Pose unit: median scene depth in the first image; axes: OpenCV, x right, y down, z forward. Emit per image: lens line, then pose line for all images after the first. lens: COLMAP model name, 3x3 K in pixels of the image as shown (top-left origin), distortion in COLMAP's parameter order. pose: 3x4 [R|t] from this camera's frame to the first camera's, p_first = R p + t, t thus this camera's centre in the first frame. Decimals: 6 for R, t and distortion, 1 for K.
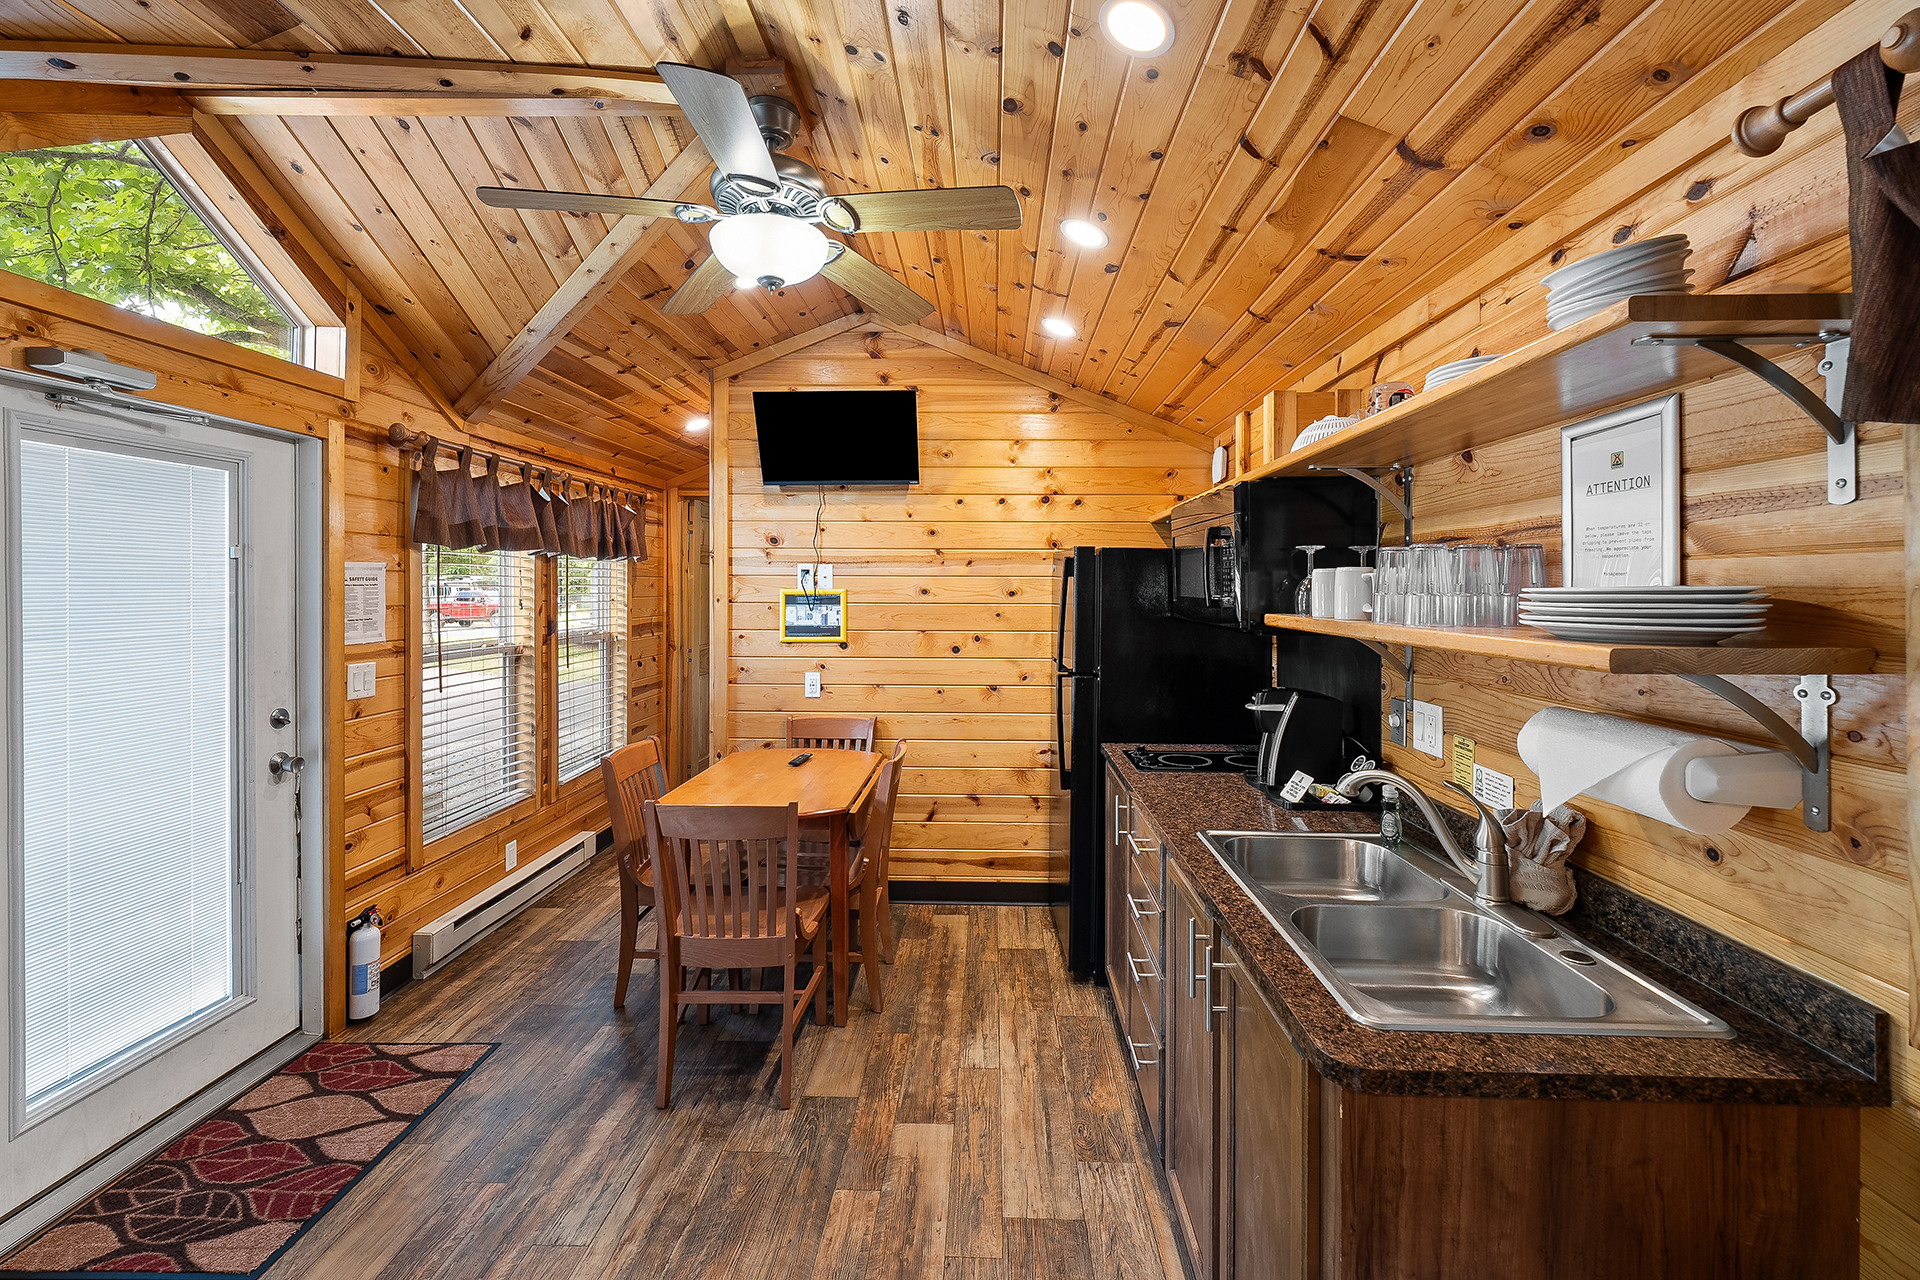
lens RADIAL K [[786.9, 0, 974.9], [0, 786.9, 585.3], [0, 0, 1]] dist [-0.001650, -0.000678]
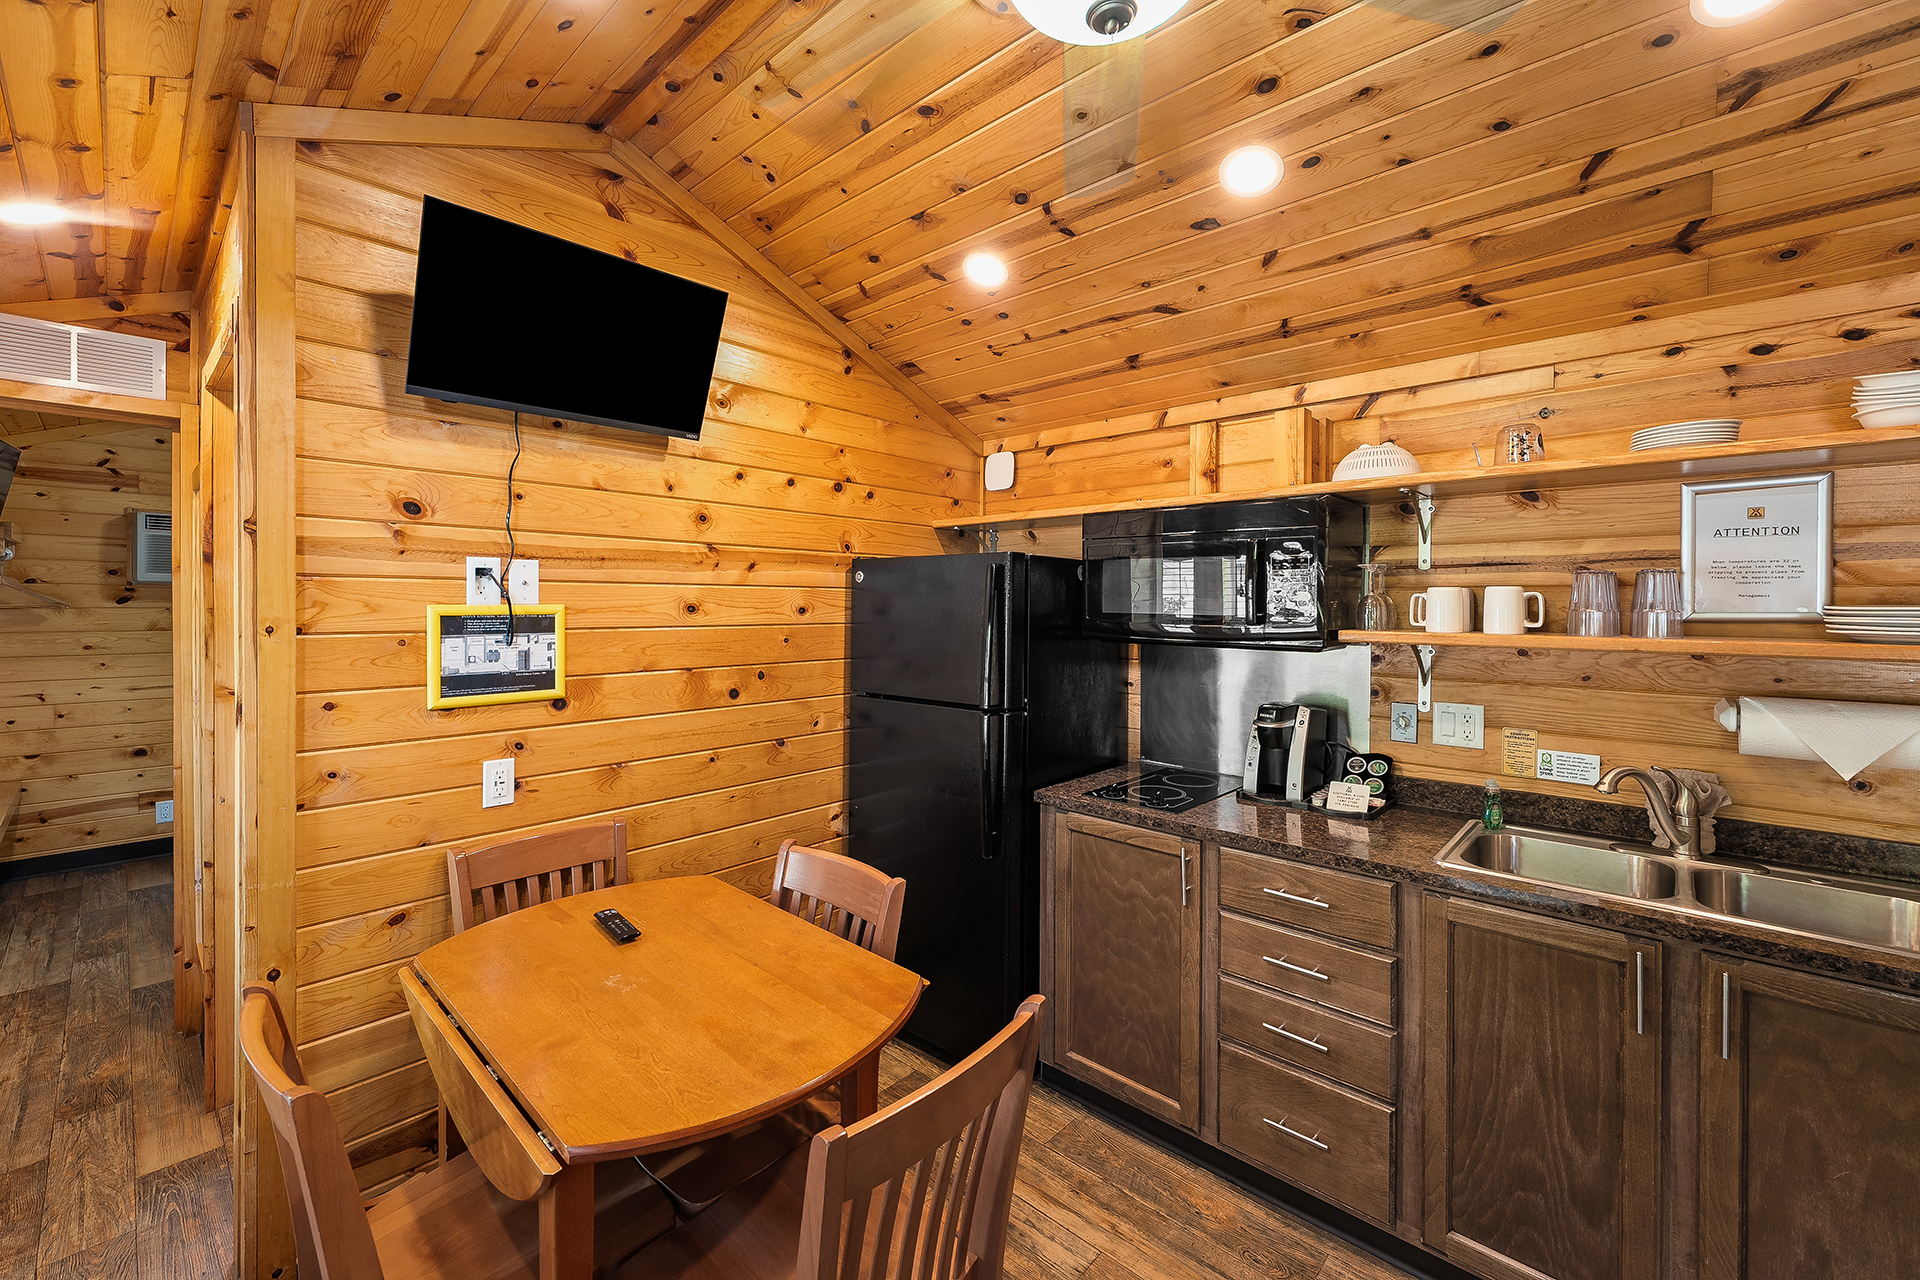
lens RADIAL K [[786.9, 0, 965.0], [0, 786.9, 610.5], [0, 0, 1]] dist [-0.001650, -0.000678]
pose [[0.659313, -0.004786, 0.751853, -0.685770], [-0.005010, 0.999930, 0.010758, 0.002133], [-0.751852, -0.010859, 0.659243, 0.694723]]
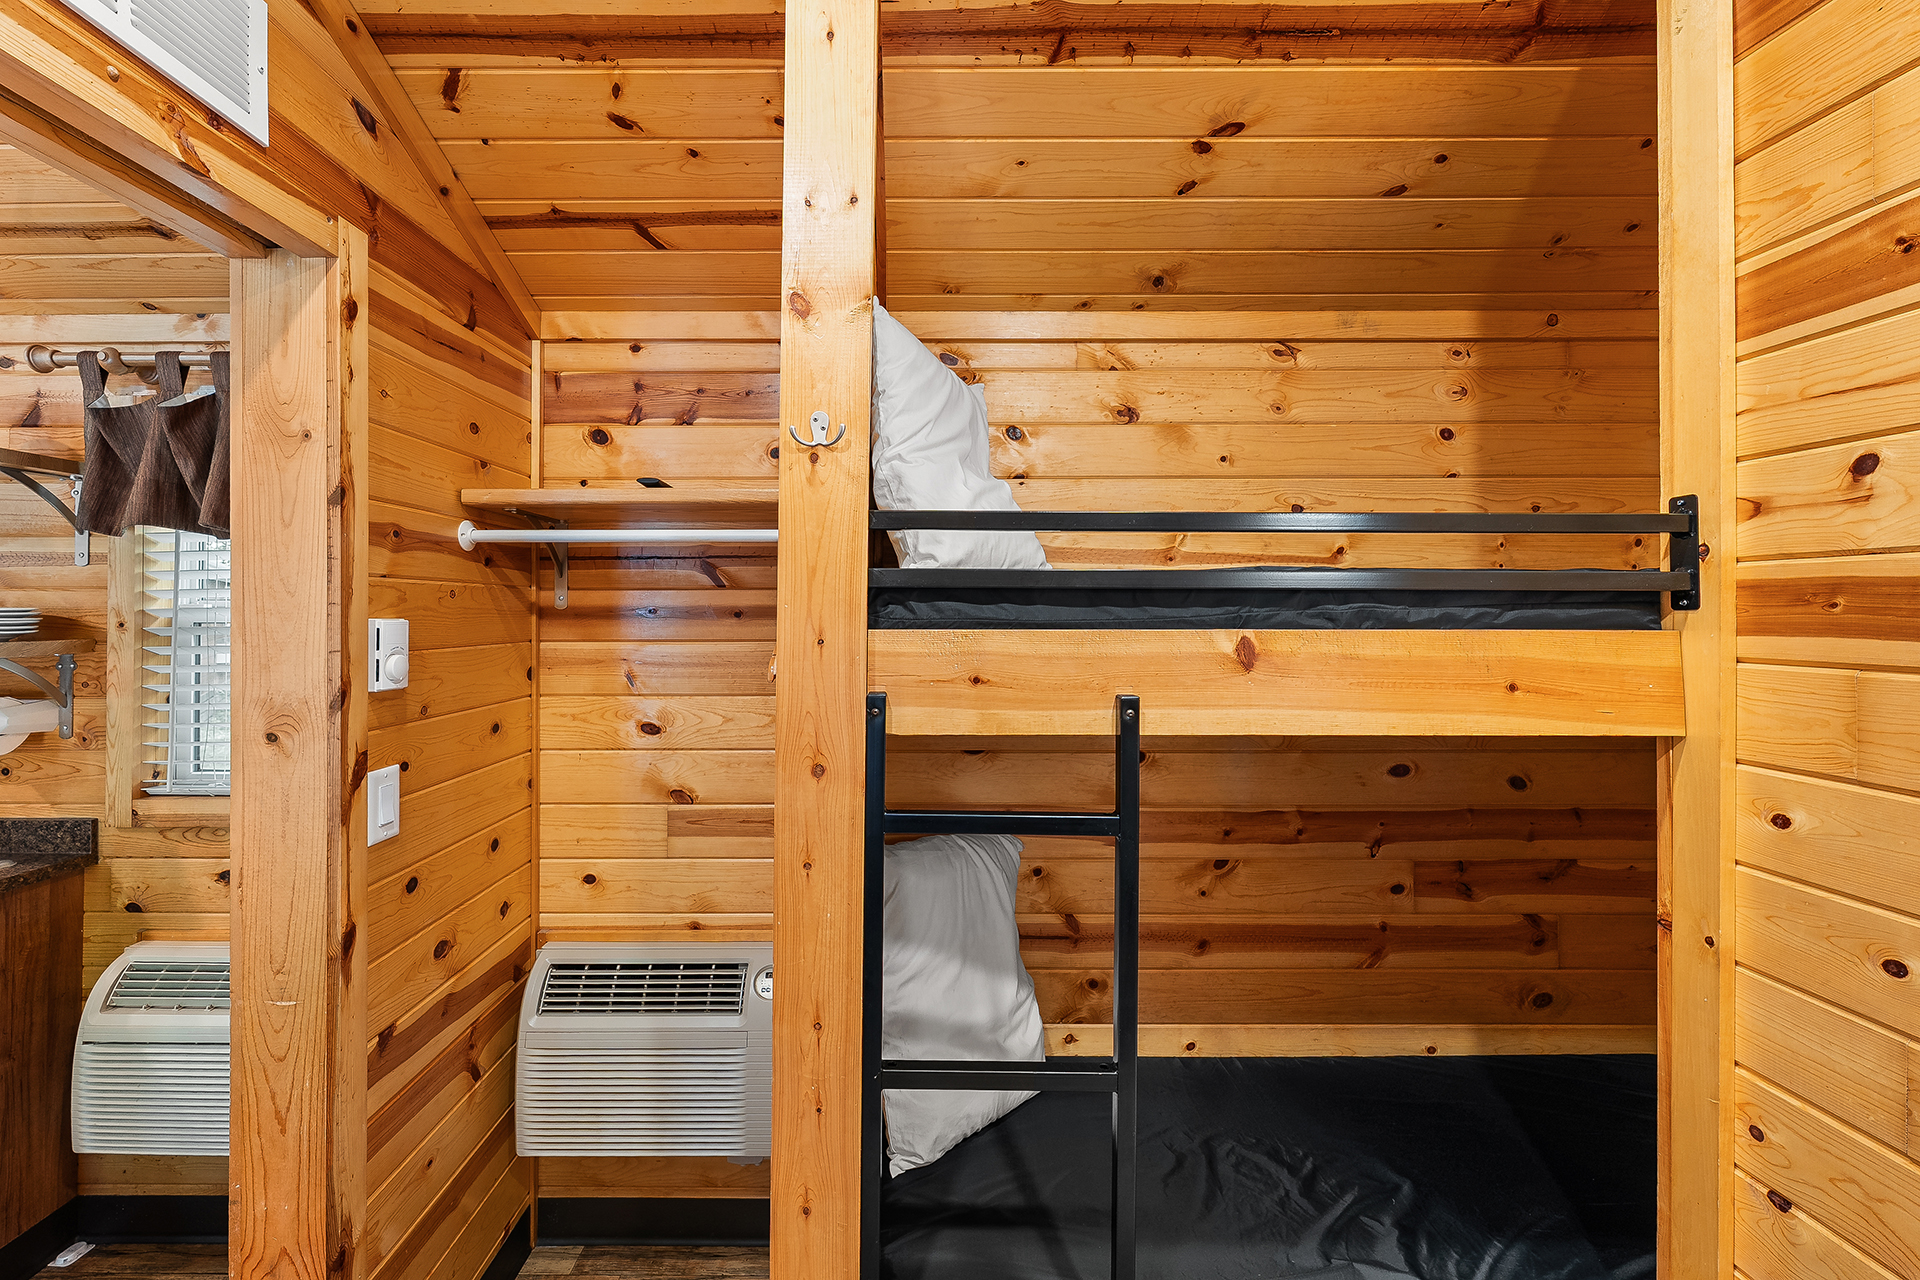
lens RADIAL K [[786.9, 0, 903.3], [0, 786.9, 601.8], [0, 0, 1]] dist [-0.001650, -0.000678]
pose [[-0.013395, 0.016788, 0.999769, -0.387835], [-0.003293, 0.999853, -0.016834, 0.004967], [-0.999905, -0.003518, -0.013338, -0.453934]]
